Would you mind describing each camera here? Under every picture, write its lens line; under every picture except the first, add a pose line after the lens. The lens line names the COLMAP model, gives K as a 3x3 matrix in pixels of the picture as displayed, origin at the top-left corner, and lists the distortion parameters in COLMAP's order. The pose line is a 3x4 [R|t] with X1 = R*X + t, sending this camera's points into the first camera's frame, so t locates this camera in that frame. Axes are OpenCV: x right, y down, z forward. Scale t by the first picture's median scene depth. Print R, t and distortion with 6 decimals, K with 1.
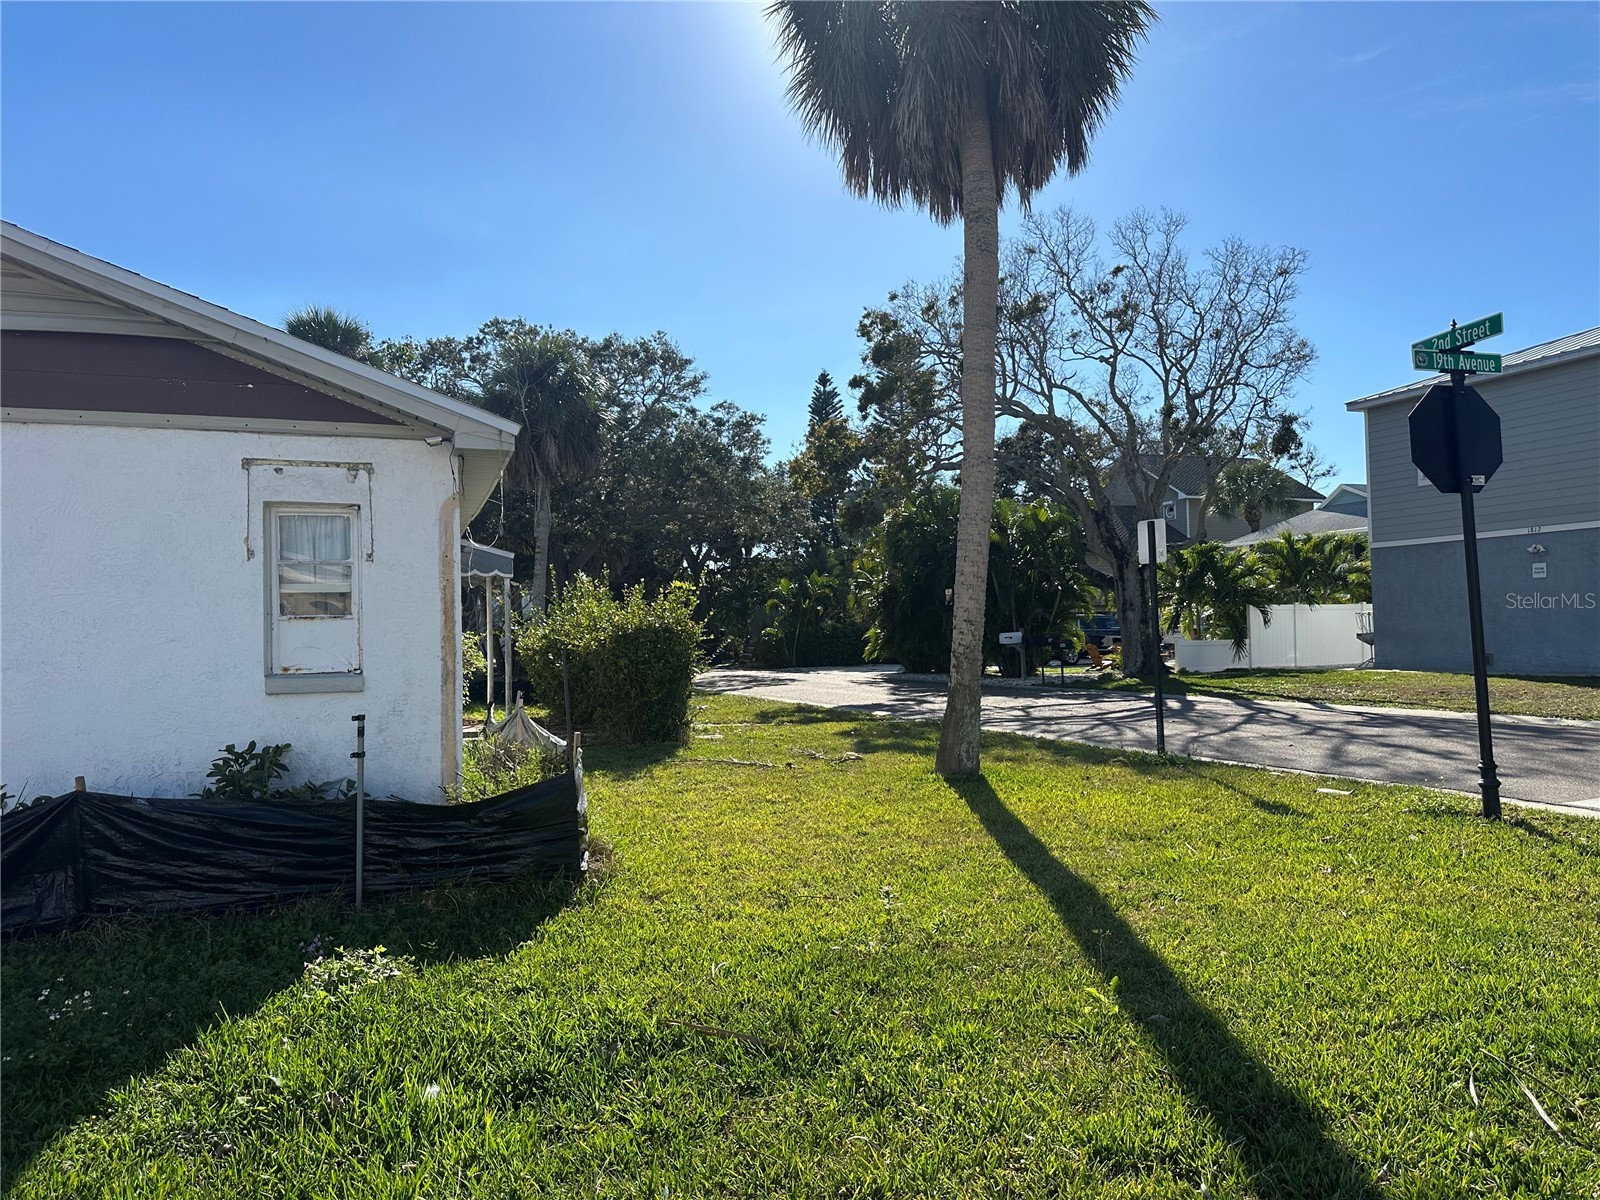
lens RADIAL K [[1123.5, 0, 774.4], [0, 1123.5, 598.4], [0, 0, 1]] dist [0.047974, -0.049577]
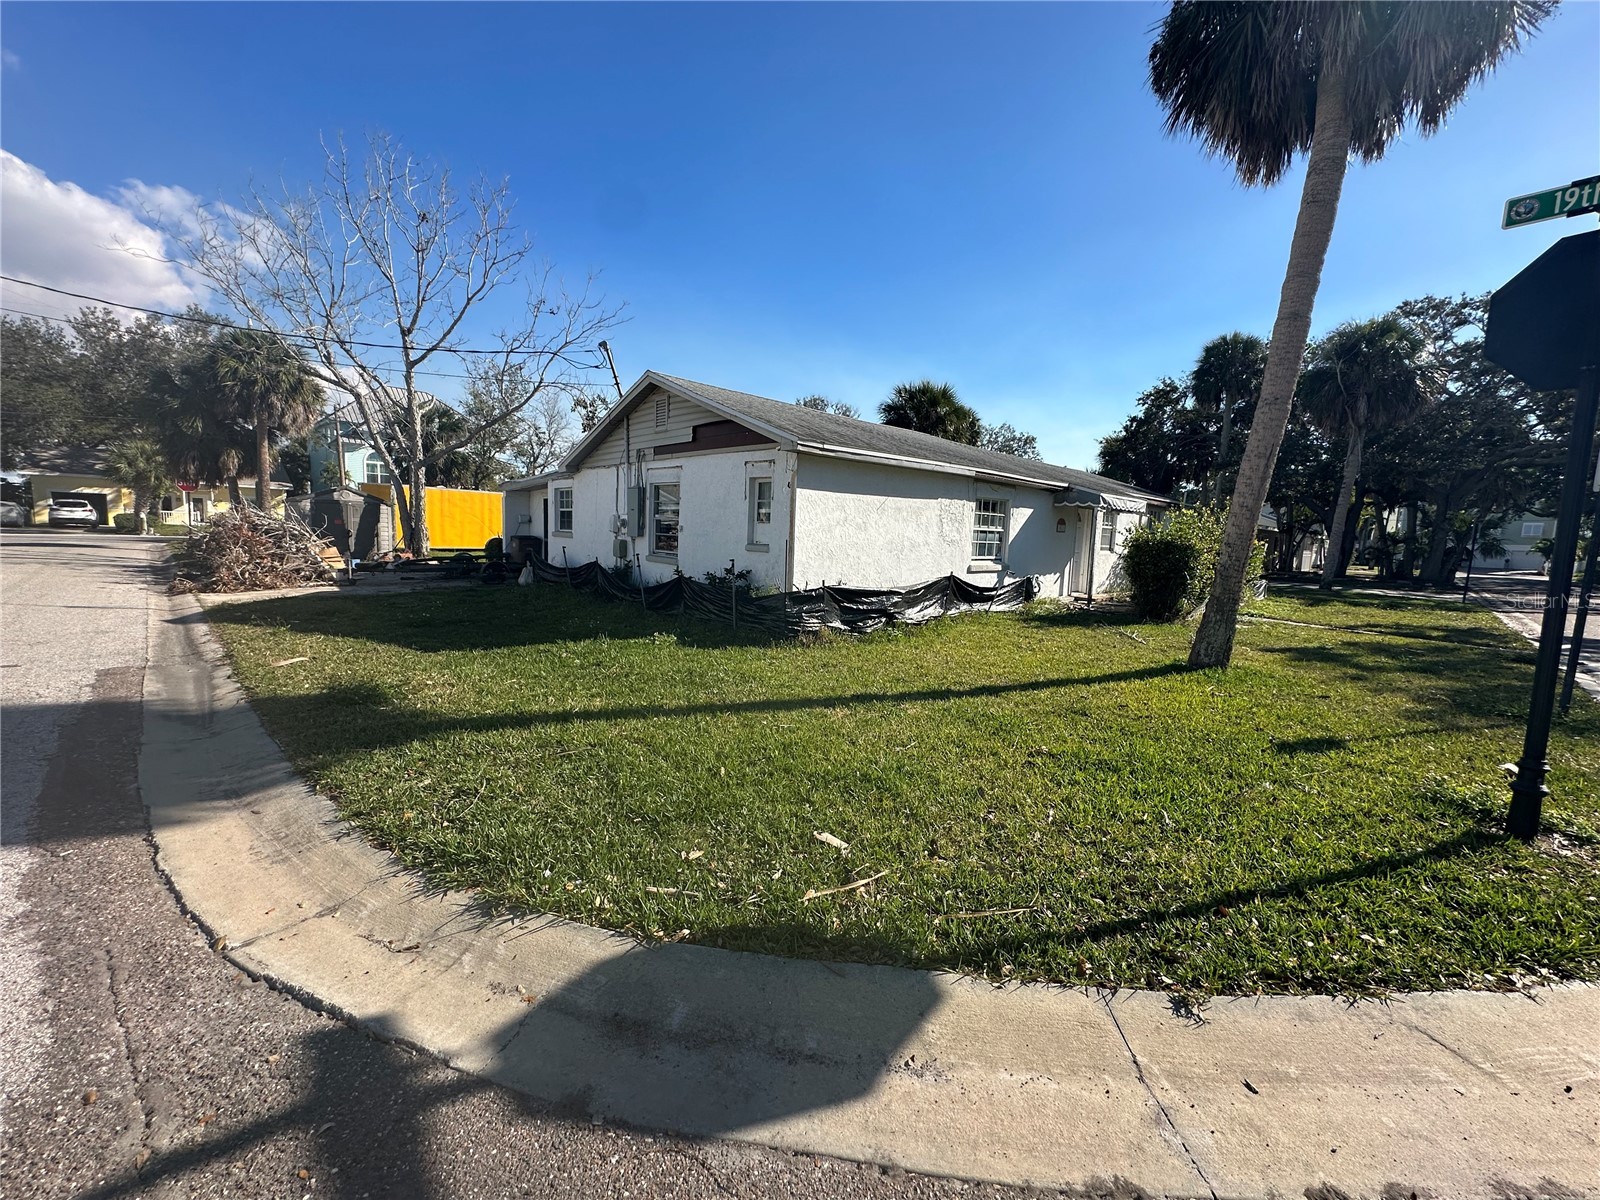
lens RADIAL K [[633.5, 0, 800.0], [0, 633.5, 600.0], [0, 0, 1]] dist [0.000663, 0.000050]
pose [[0.441746, 0.129793, -0.887702, 0.946259], [-0.012595, 0.990279, 0.138523, -0.007753], [0.897052, -0.050011, 0.439087, 0.435996]]
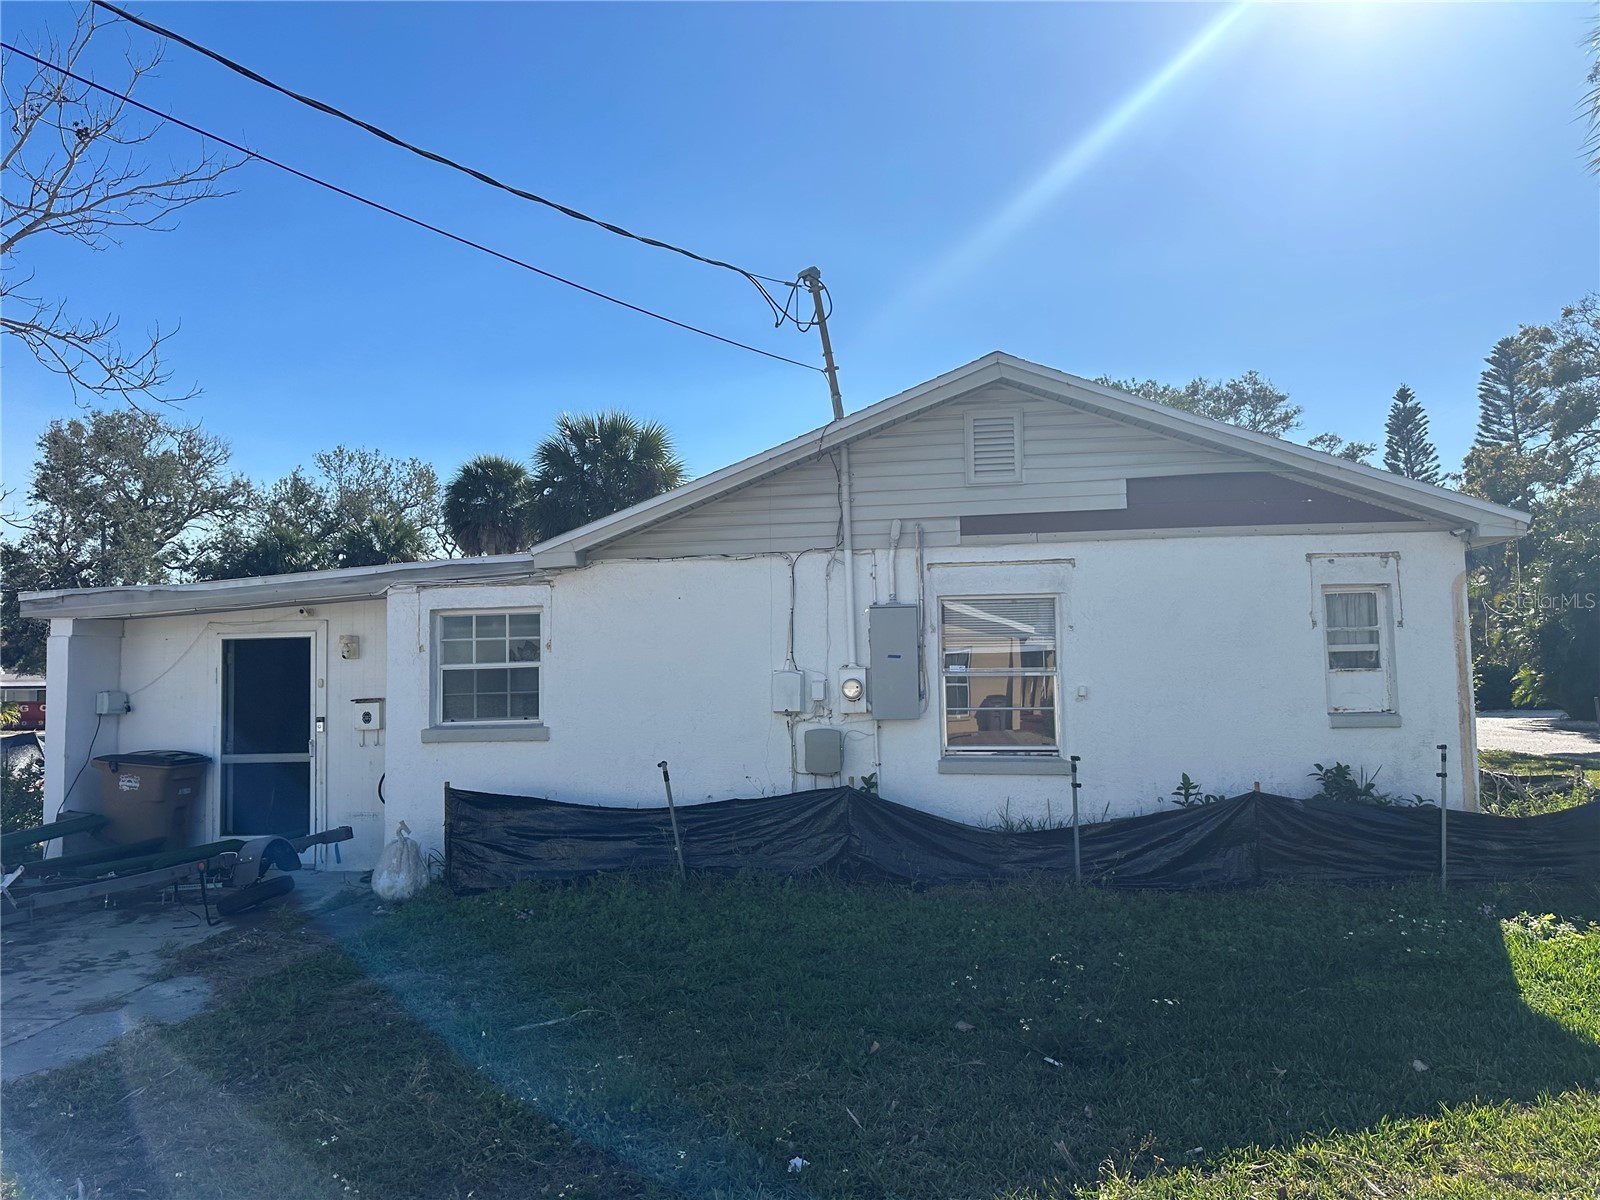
lens RADIAL K [[1123.5, 0, 774.4], [0, 1123.5, 598.4], [0, 0, 1]] dist [0.047974, -0.049577]
pose [[0.908339, -0.031968, -0.417011, -0.474636], [0.016870, 0.999064, -0.039842, -0.026076], [0.417894, 0.029155, 0.908028, -0.496406]]
